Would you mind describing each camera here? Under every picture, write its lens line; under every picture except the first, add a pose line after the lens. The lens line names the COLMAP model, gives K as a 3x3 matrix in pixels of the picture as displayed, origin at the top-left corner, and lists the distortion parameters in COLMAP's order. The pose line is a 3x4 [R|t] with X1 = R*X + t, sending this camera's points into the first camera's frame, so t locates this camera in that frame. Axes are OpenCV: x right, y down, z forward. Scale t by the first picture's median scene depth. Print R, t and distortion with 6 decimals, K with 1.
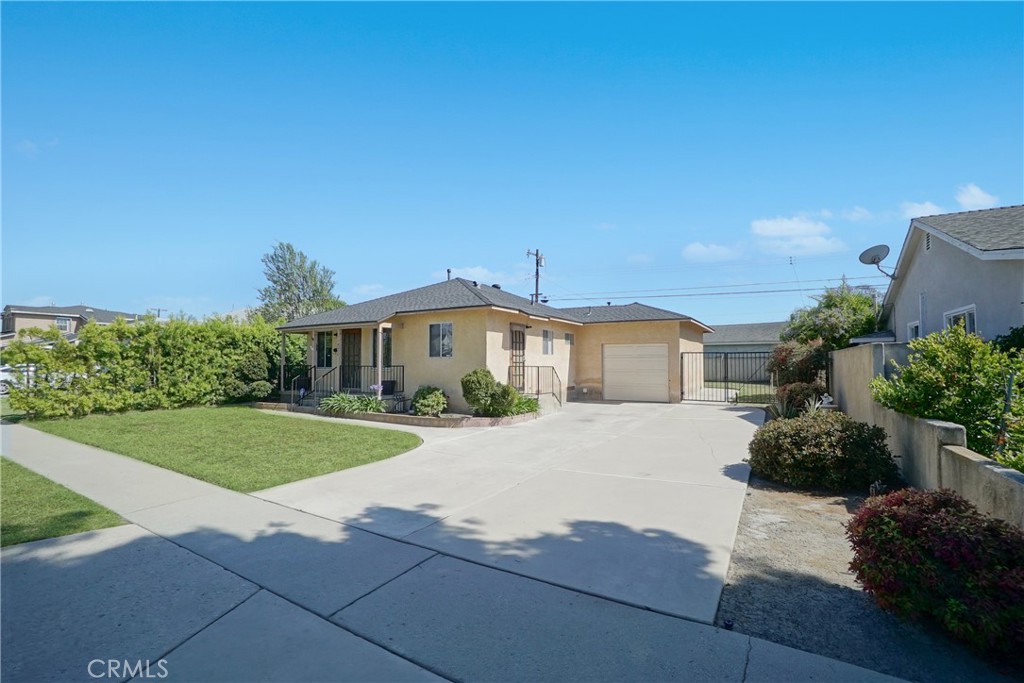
lens RADIAL K [[446.0, 0, 494.3], [0, 446.0, 363.6], [0, 0, 1]] dist [-0.024497, -0.000162]
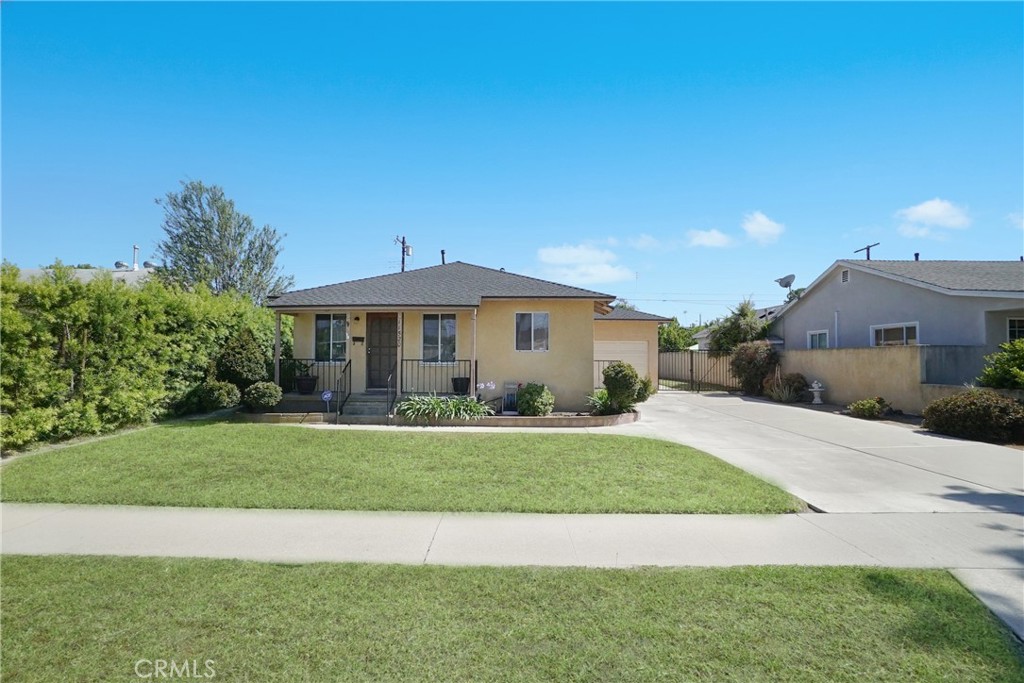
lens RADIAL K [[446.0, 0, 508.7], [0, 446.0, 345.2], [0, 0, 1]] dist [-0.024497, -0.000162]
pose [[0.856354, 0.016701, 0.516119, -0.572341], [-0.001670, 0.999561, -0.029572, 0.002506], [-0.516387, 0.024462, 0.856006, 0.230642]]
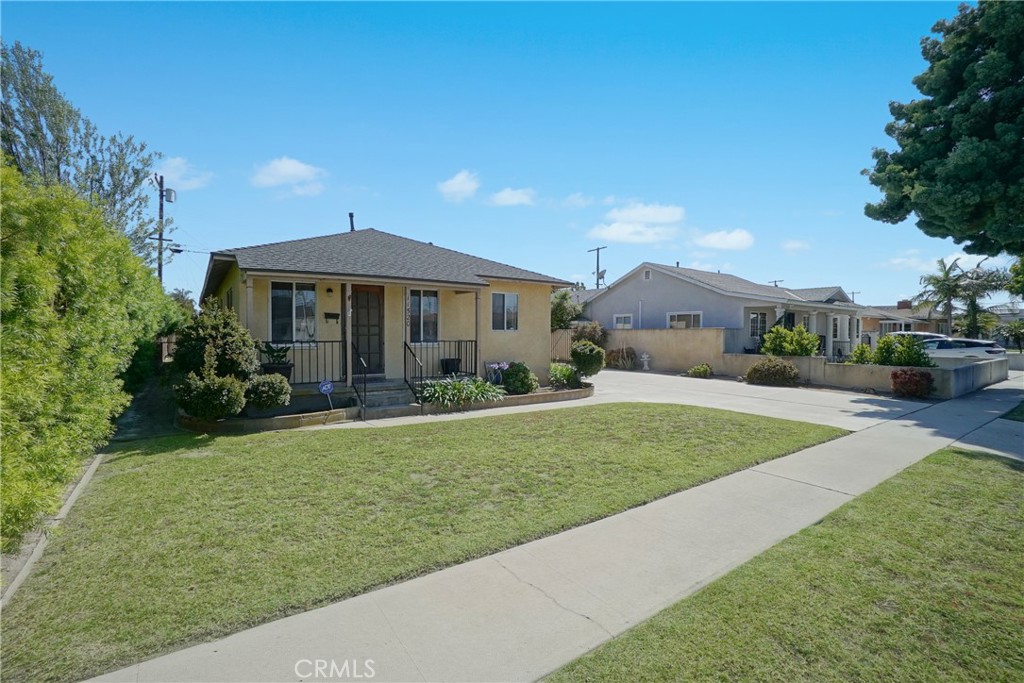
lens RADIAL K [[446.0, 0, 511.0], [0, 446.0, 337.9], [0, 0, 1]] dist [-0.024497, -0.000162]
pose [[0.426297, -0.007009, 0.904556, -0.879419], [0.000904, 0.999973, 0.007322, -0.004222], [-0.904583, -0.002304, 0.426292, 0.554739]]
